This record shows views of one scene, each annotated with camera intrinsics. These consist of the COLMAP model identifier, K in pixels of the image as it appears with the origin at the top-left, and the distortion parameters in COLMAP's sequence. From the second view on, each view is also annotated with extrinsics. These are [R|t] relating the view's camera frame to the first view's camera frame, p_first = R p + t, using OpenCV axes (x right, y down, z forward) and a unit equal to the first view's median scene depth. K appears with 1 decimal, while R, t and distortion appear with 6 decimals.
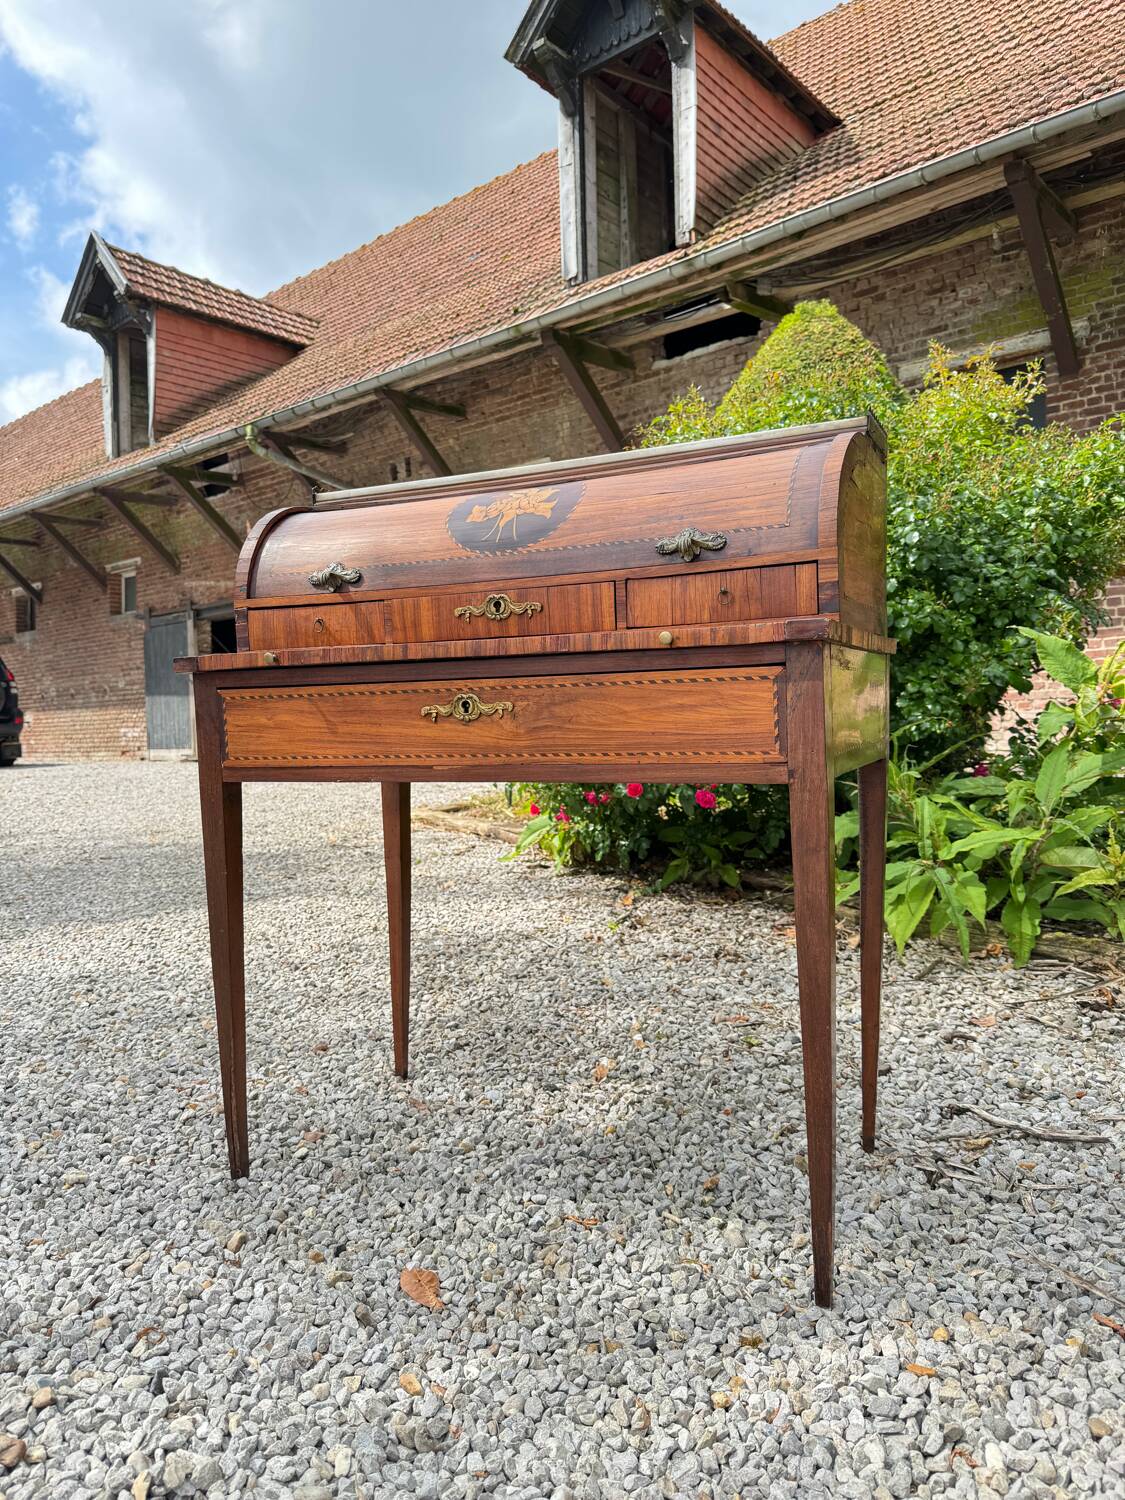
lens RADIAL K [[1070.5, 0, 562.5], [0, 1070.5, 750.0], [0, 0, 1]] dist [0.018634, -0.028920]
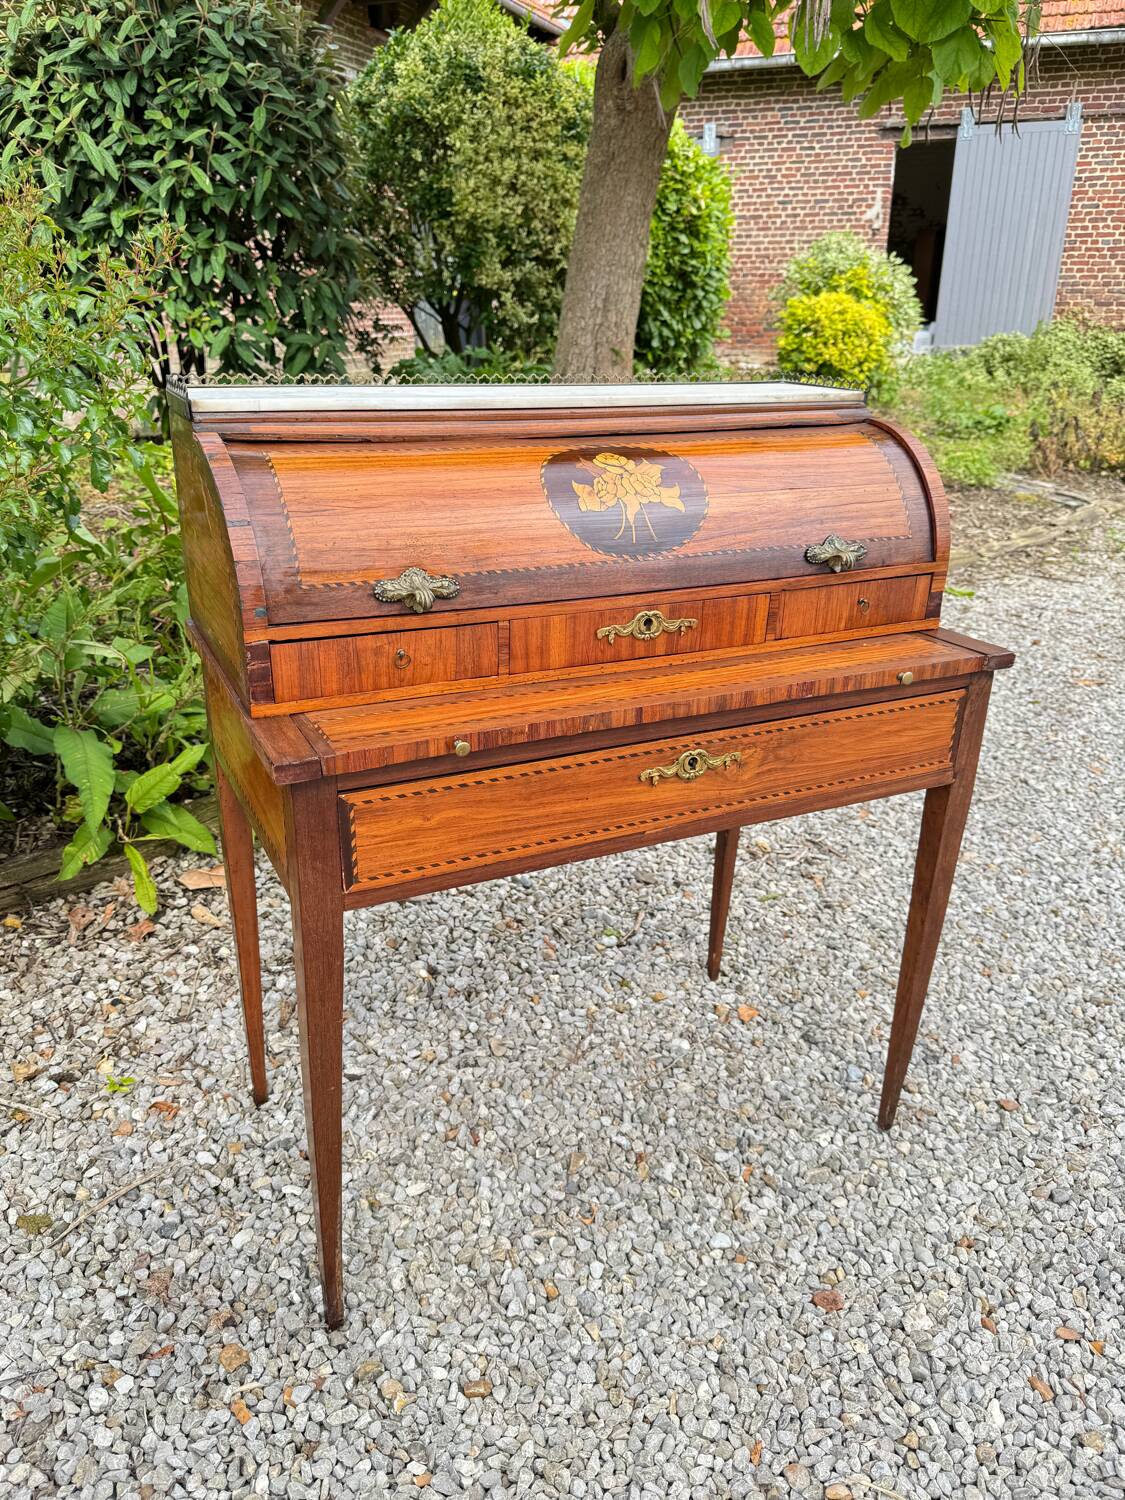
lens RADIAL K [[1061.9, 0, 554.4], [0, 1061.9, 745.2], [0, 0, 1]] dist [0.029000, -0.038508]
pose [[0.644553, -0.248213, 0.723147, -0.775265], [-0.006800, 0.943936, 0.330057, -0.335075], [-0.764529, -0.217657, 0.606729, 0.544688]]
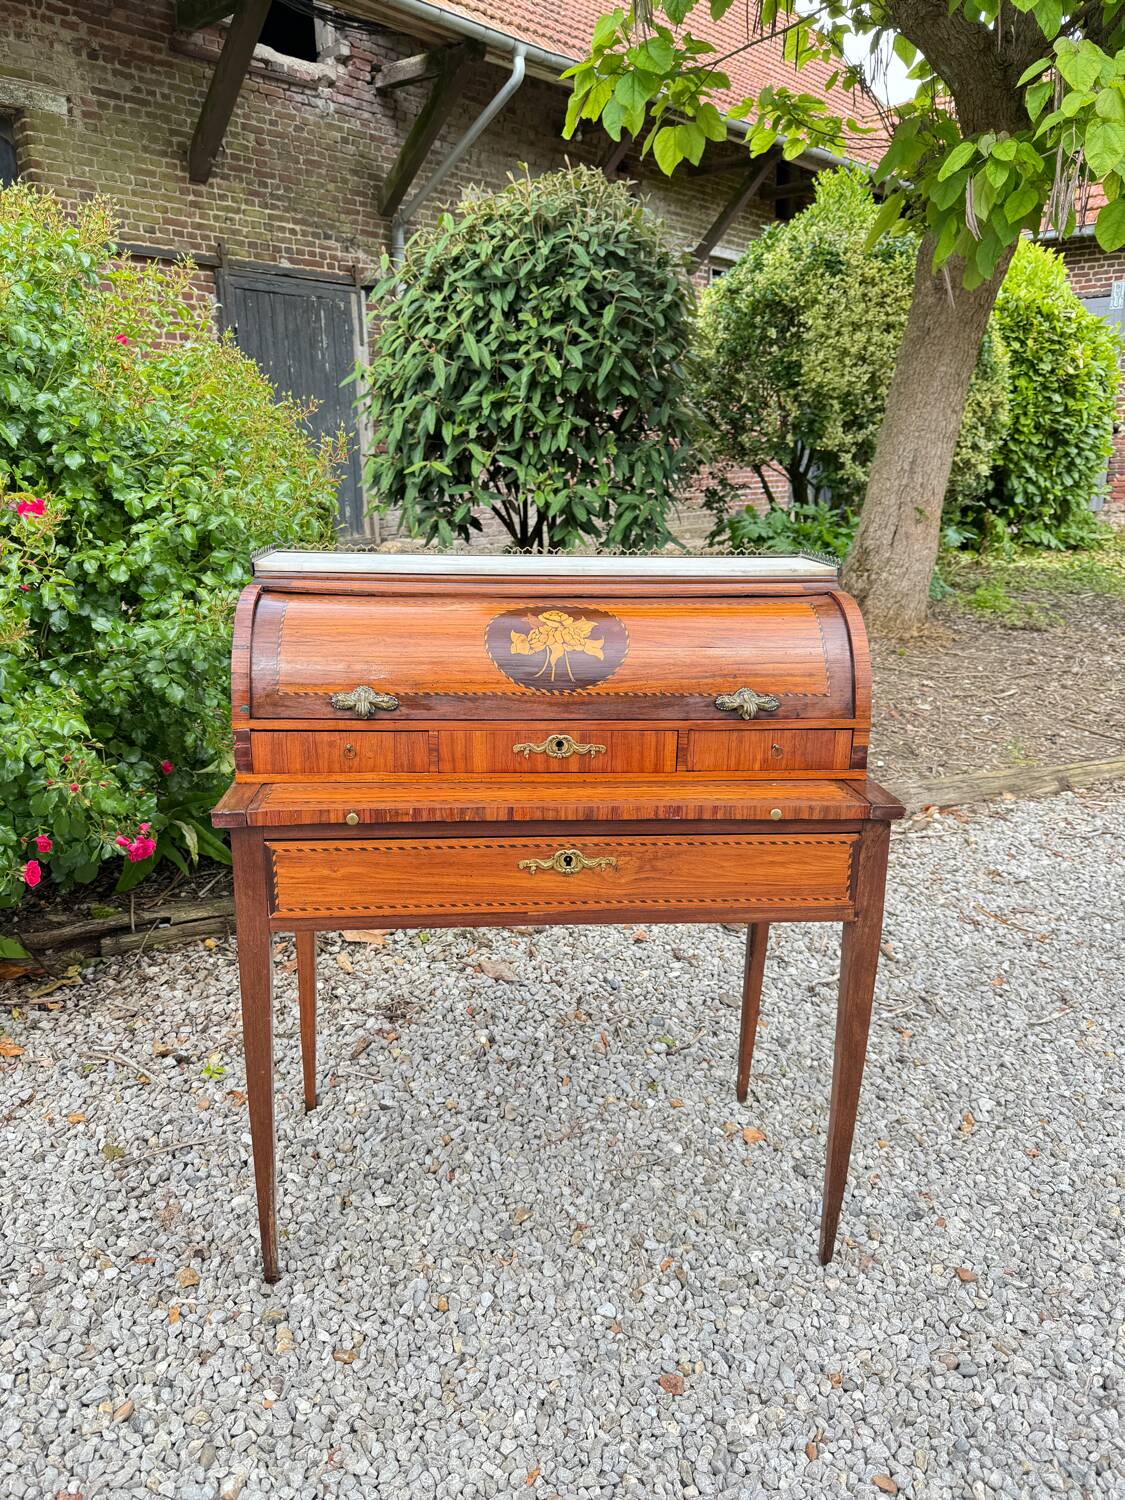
lens RADIAL K [[1061.9, 0, 554.4], [0, 1061.9, 745.2], [0, 0, 1]] dist [0.029000, -0.038508]
pose [[0.876334, -0.083122, 0.474479, -0.582595], [-0.021874, 0.977116, 0.211577, -0.369422], [-0.481208, -0.195791, 0.854462, 0.118274]]
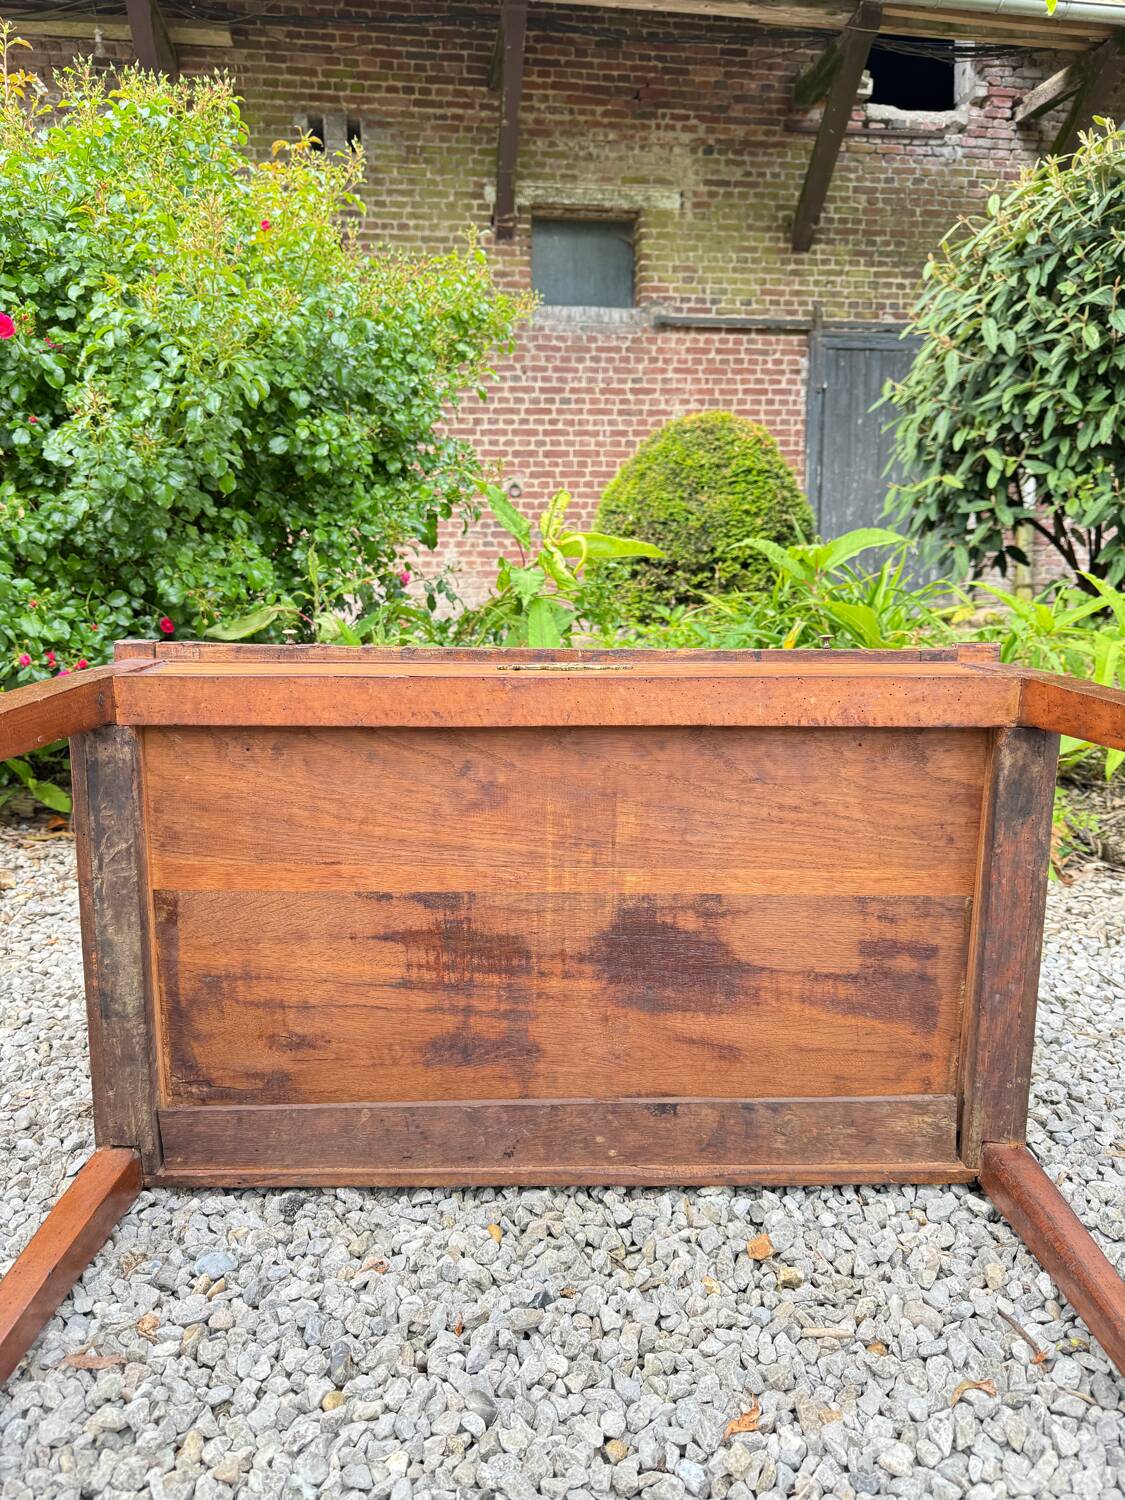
lens RADIAL K [[1070.5, 0, 562.5], [0, 1070.5, 750.0], [0, 0, 1]] dist [0.018634, -0.028920]
pose [[0.987284, 0.050684, -0.150669, 0.576349], [-0.033751, 0.993034, 0.112891, 0.043485], [0.155341, -0.106370, 0.982117, 0.364812]]
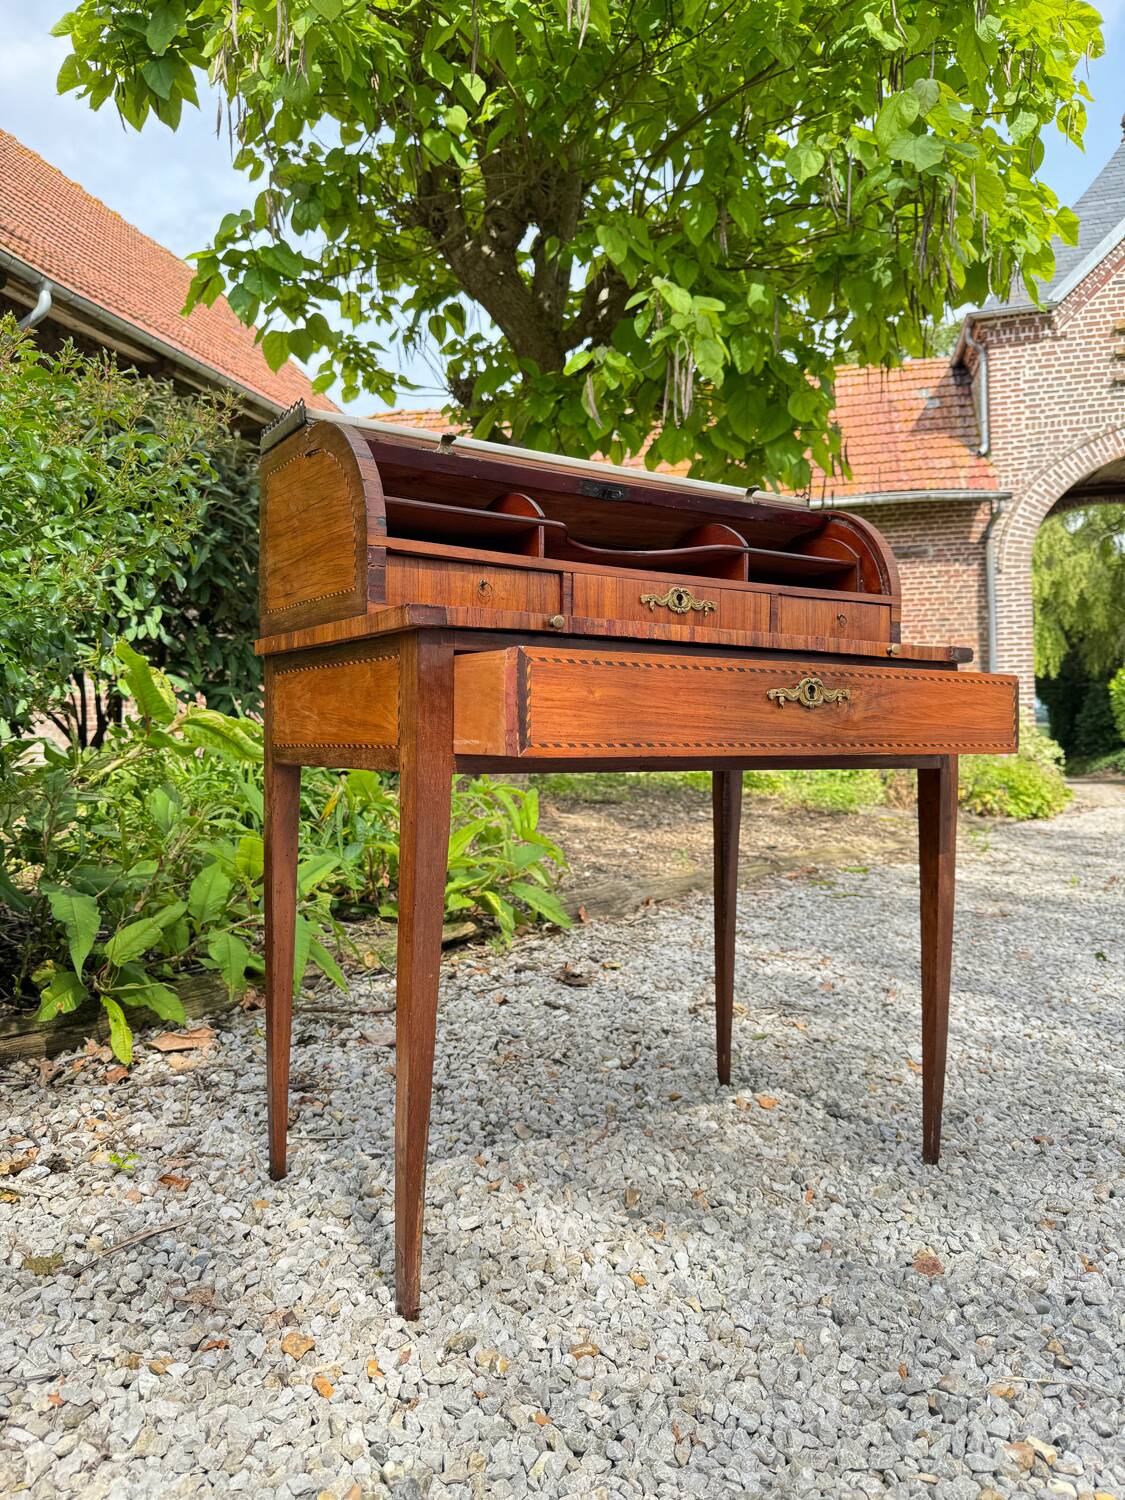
lens RADIAL K [[1053.9, 0, 555.3], [0, 1053.9, 758.7], [0, 0, 1]] dist [0.072890, -0.108663]
pose [[0.546609, 0.021671, 0.837107, -0.989531], [0.017790, 0.999139, -0.037482, 0.052279], [-0.837199, 0.035380, 0.545753, 0.585861]]
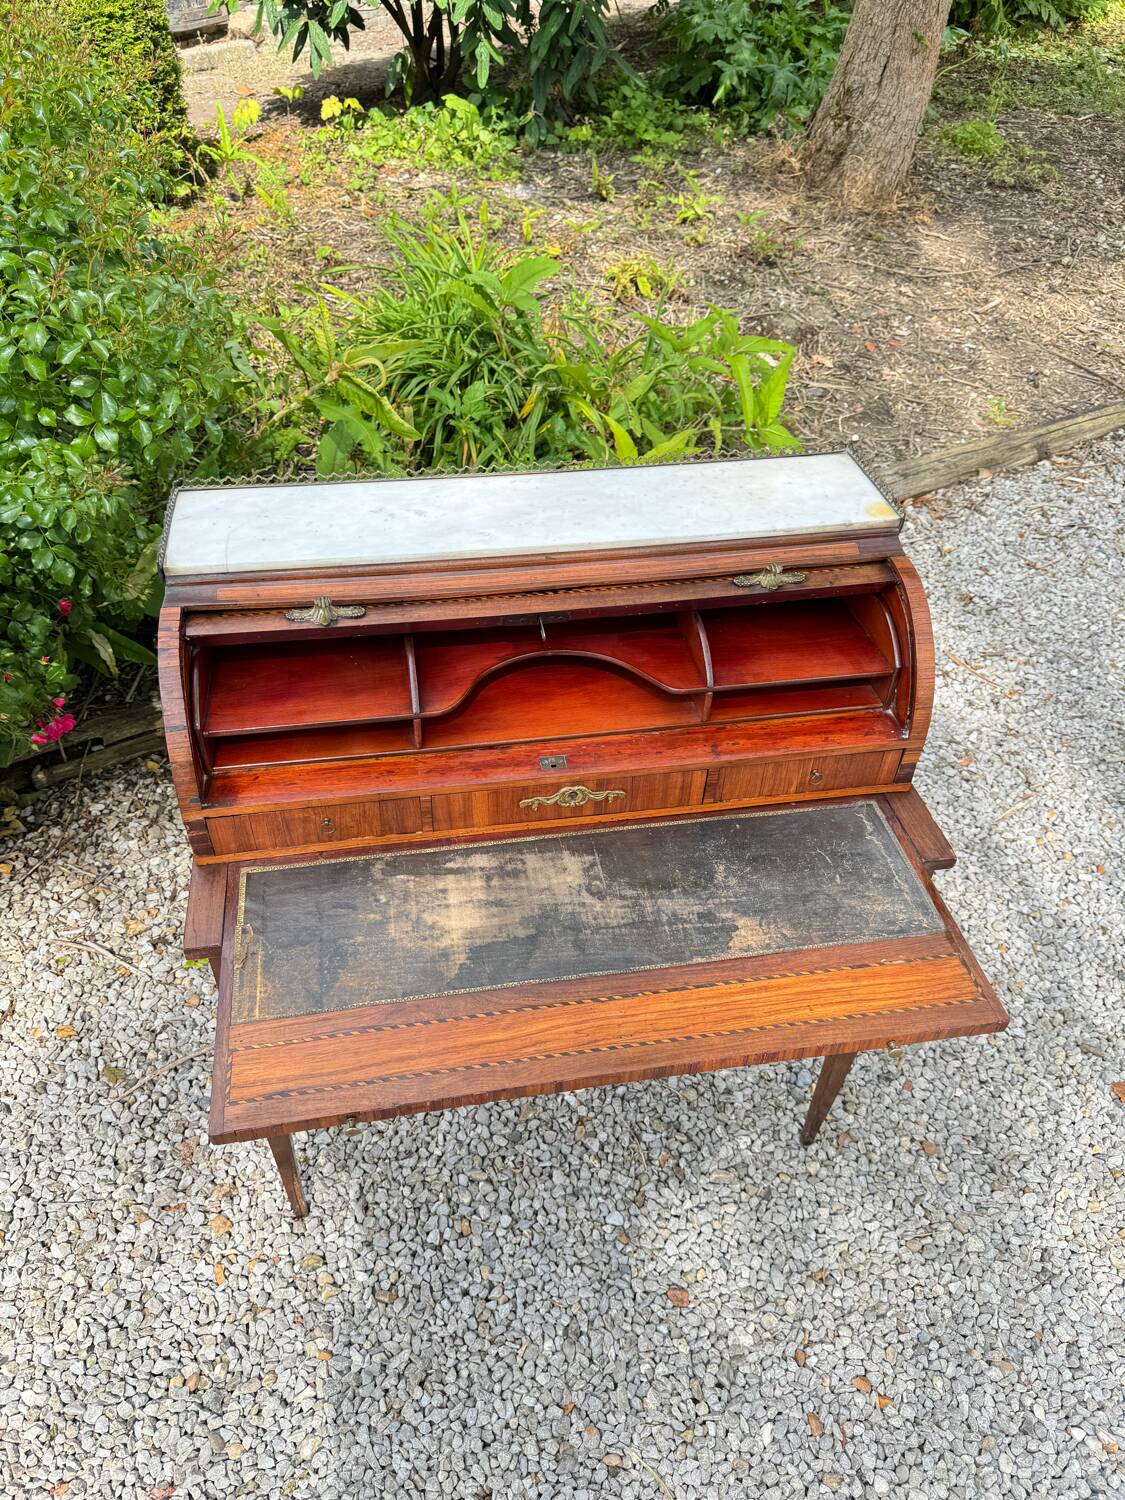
lens RADIAL K [[1070.5, 0, 562.5], [0, 1070.5, 750.0], [0, 0, 1]] dist [0.018634, -0.028920]
pose [[0.827190, -0.333175, 0.452493, -0.483124], [-0.028585, 0.779268, 0.626038, -0.760986], [-0.561194, -0.530787, 0.635080, 0.469563]]
